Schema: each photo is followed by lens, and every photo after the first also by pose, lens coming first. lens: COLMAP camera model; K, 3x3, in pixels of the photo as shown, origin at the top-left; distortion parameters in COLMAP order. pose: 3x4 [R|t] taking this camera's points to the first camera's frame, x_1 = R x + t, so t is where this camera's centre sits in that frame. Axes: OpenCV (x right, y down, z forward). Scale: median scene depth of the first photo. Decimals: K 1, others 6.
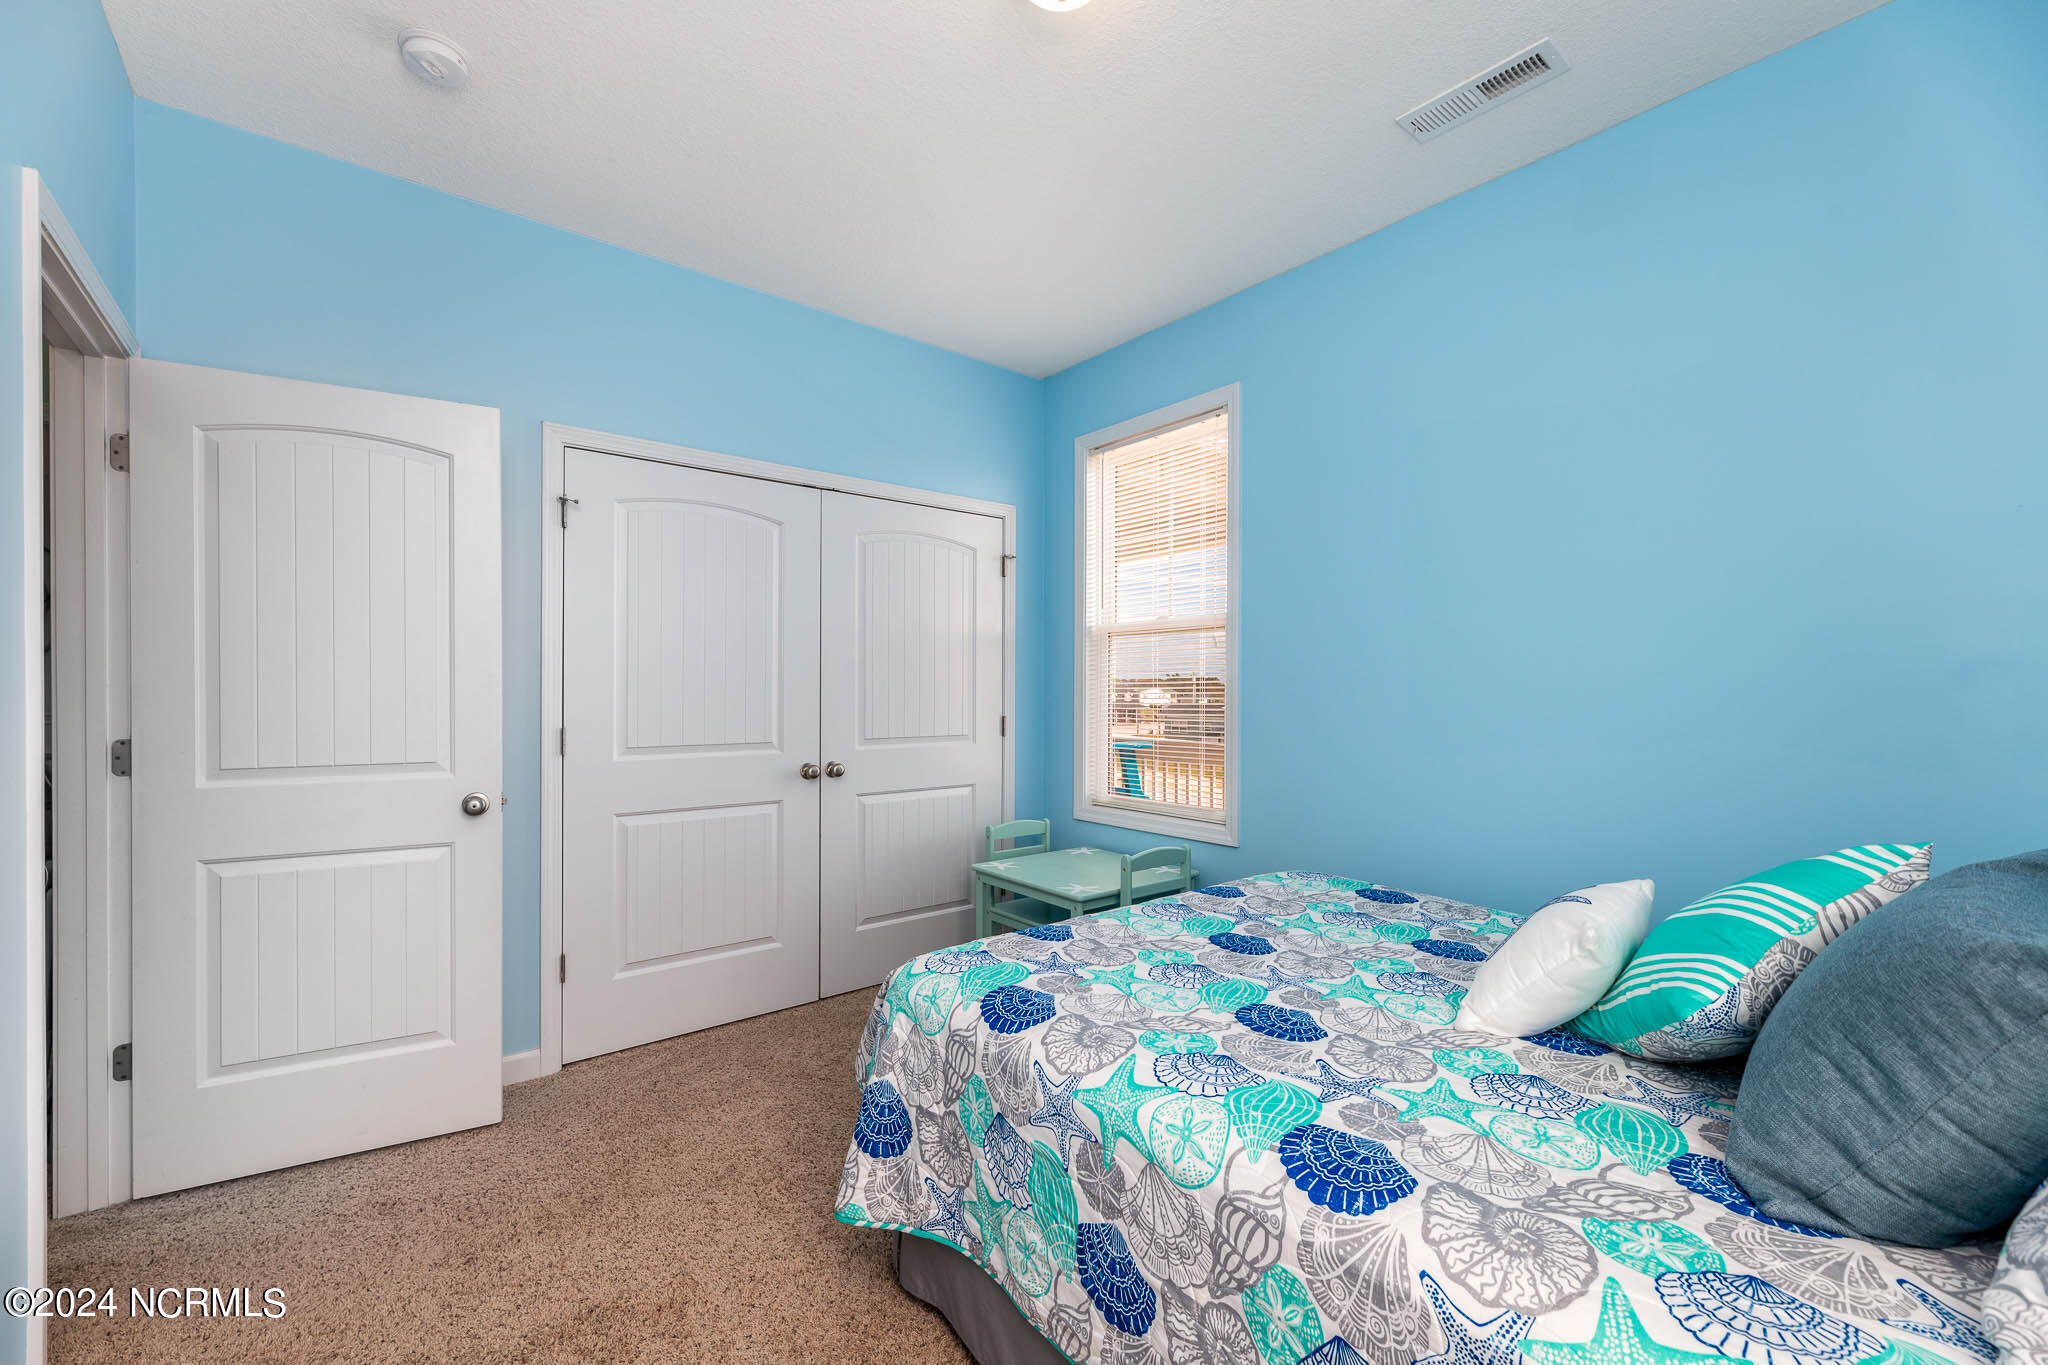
lens RADIAL K [[836.8, 0, 1008.4], [0, 836.8, 696.3], [0, 0, 1]] dist [-0.001890, 0.000060]
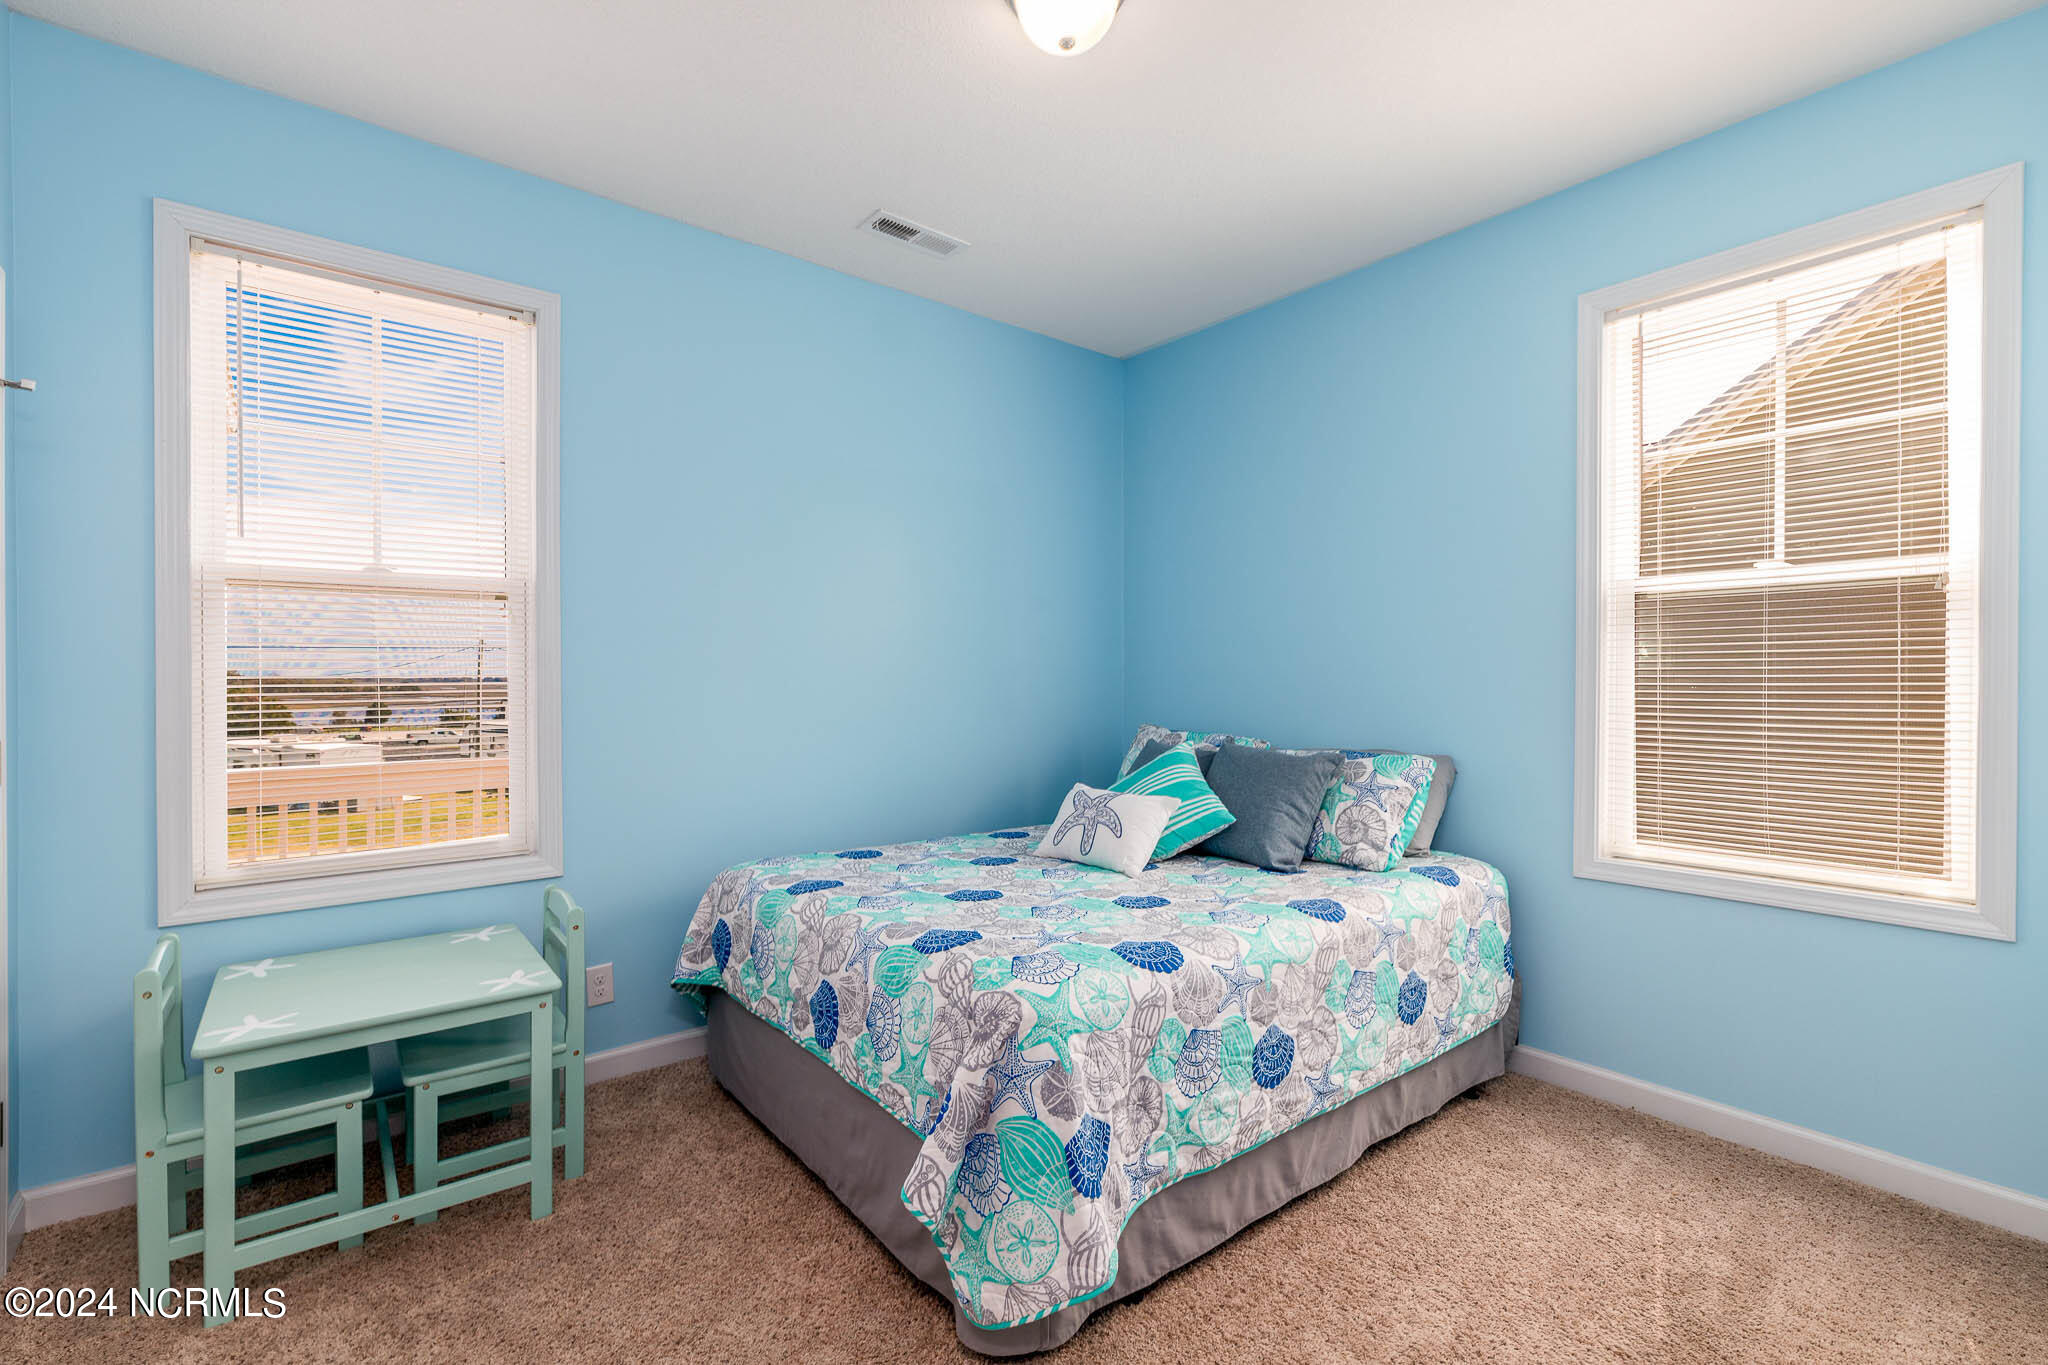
lens RADIAL K [[901.5, 0, 1011.7], [0, 901.5, 682.7], [0, 0, 1]] dist [0.000497, -0.000101]
pose [[-0.009009, -0.006710, 0.999937, -1.302509], [0.008352, 0.999942, 0.006786, -0.015633], [-0.999925, 0.008413, -0.008953, 1.261902]]
